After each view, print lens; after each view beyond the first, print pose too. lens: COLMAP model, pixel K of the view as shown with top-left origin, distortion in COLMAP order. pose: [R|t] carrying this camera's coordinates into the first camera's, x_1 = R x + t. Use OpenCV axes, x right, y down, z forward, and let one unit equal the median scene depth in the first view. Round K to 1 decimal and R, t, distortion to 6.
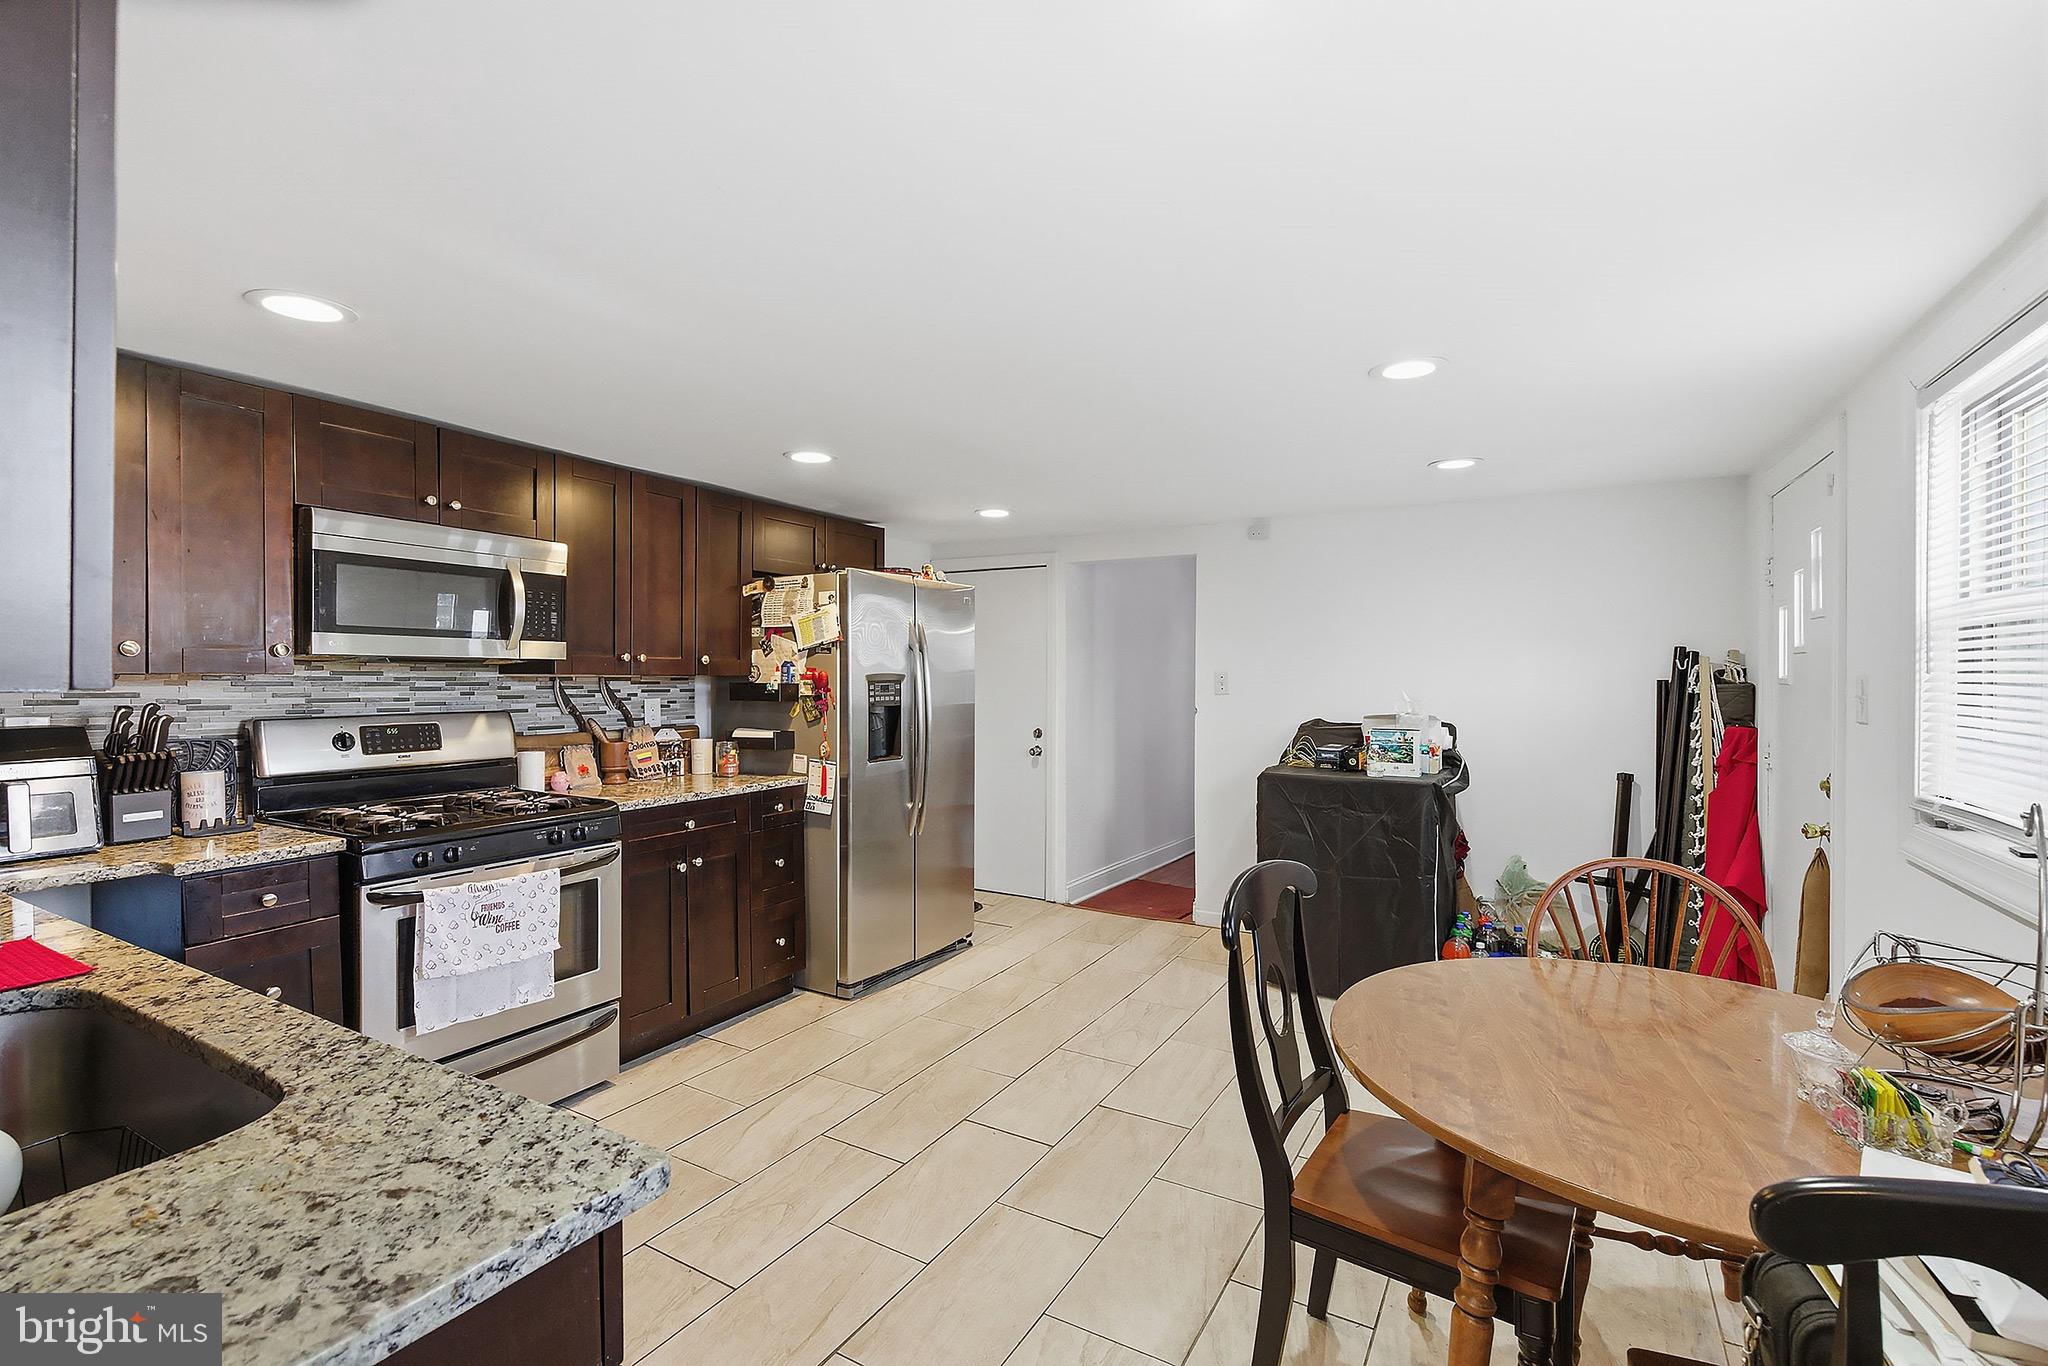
lens RADIAL K [[932.6, 0, 1032.5], [0, 932.6, 680.4], [0, 0, 1]] dist [-0.002197, -0.000149]
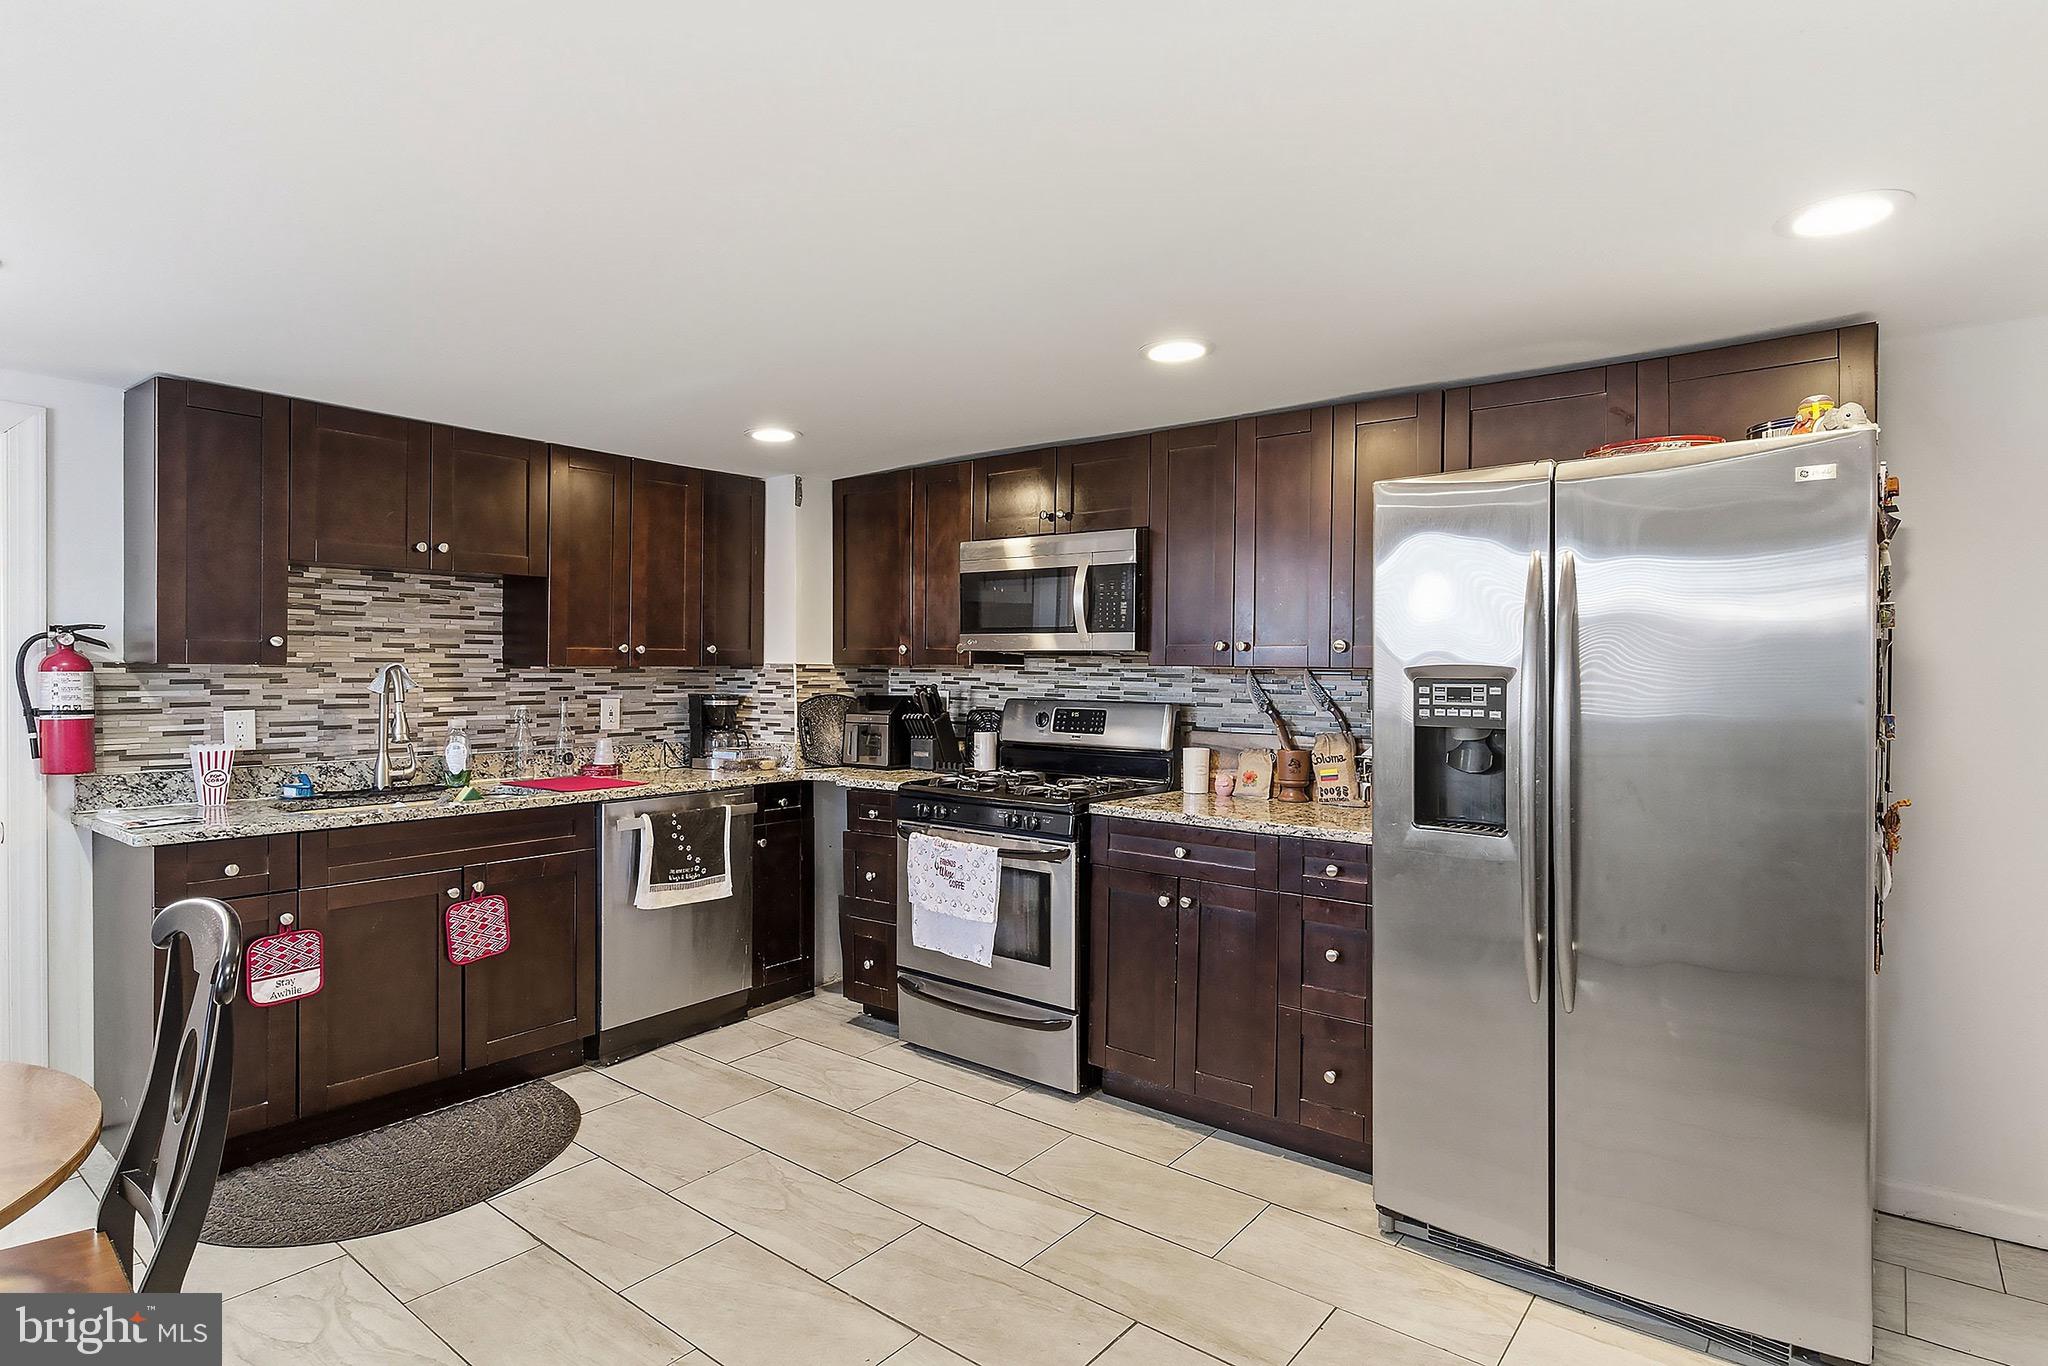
lens RADIAL K [[1064.9, 0, 1015.0], [0, 1064.9, 673.3], [0, 0, 1]] dist [0.002768, -0.000475]
pose [[-0.168673, 0.003239, -0.985667, 0.622771], [-0.014049, 0.999885, 0.005690, -0.003511], [0.985572, 0.014808, -0.168609, 1.120931]]
